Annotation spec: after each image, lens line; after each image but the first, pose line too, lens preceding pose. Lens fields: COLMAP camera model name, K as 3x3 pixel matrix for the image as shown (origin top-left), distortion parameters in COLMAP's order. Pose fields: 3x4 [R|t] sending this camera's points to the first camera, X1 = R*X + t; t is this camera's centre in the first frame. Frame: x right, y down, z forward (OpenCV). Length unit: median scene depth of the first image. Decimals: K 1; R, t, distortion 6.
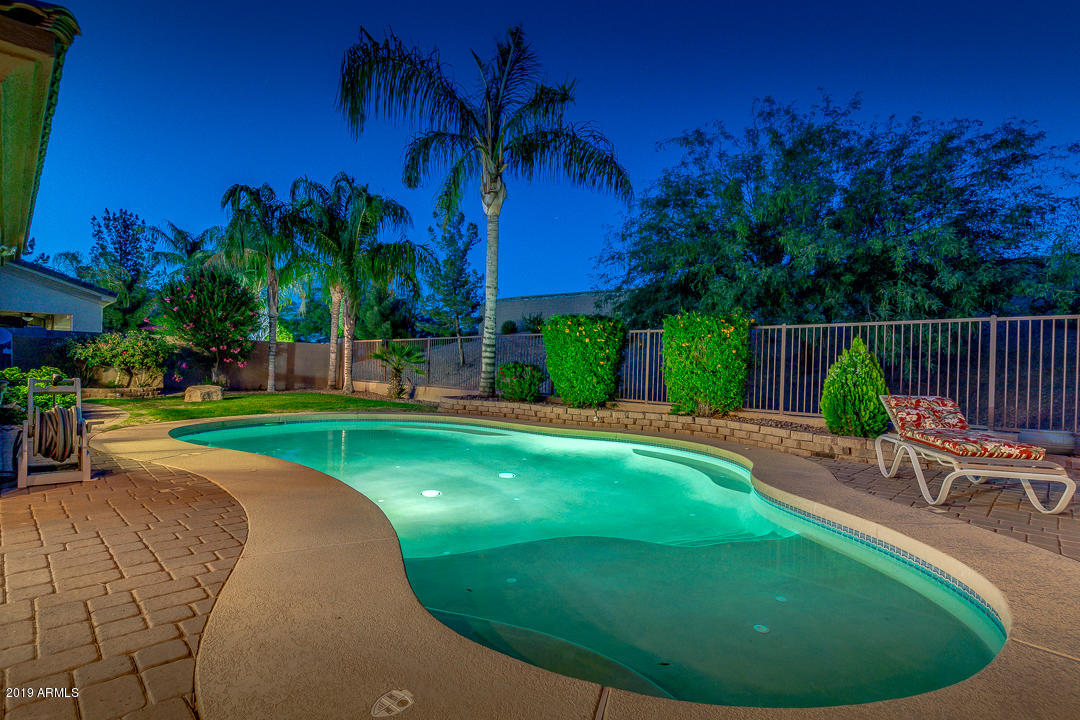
lens RADIAL K [[504.8, 0, 545.8], [0, 504.8, 361.7], [0, 0, 1]] dist [-0.000130, 0.000159]
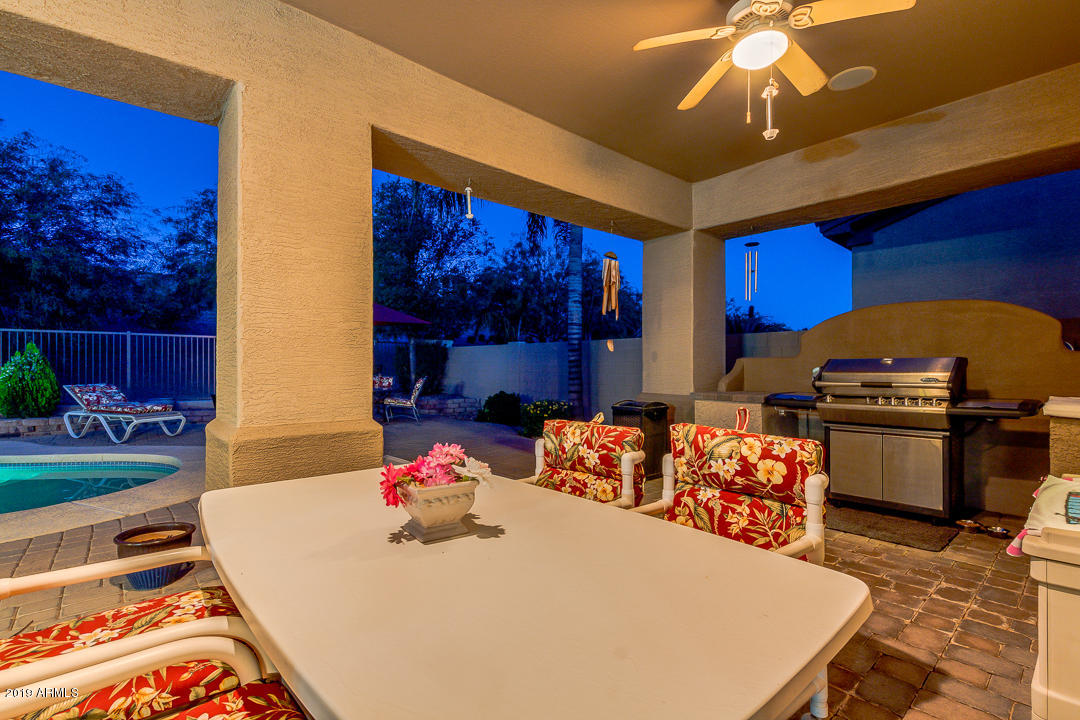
lens RADIAL K [[504.8, 0, 545.8], [0, 504.8, 361.7], [0, 0, 1]] dist [-0.000130, 0.000159]
pose [[0.068932, -0.024853, 0.997312, -0.681128], [-0.014090, 0.999566, 0.025883, -0.058820], [-0.997522, -0.015837, 0.068552, -0.478210]]
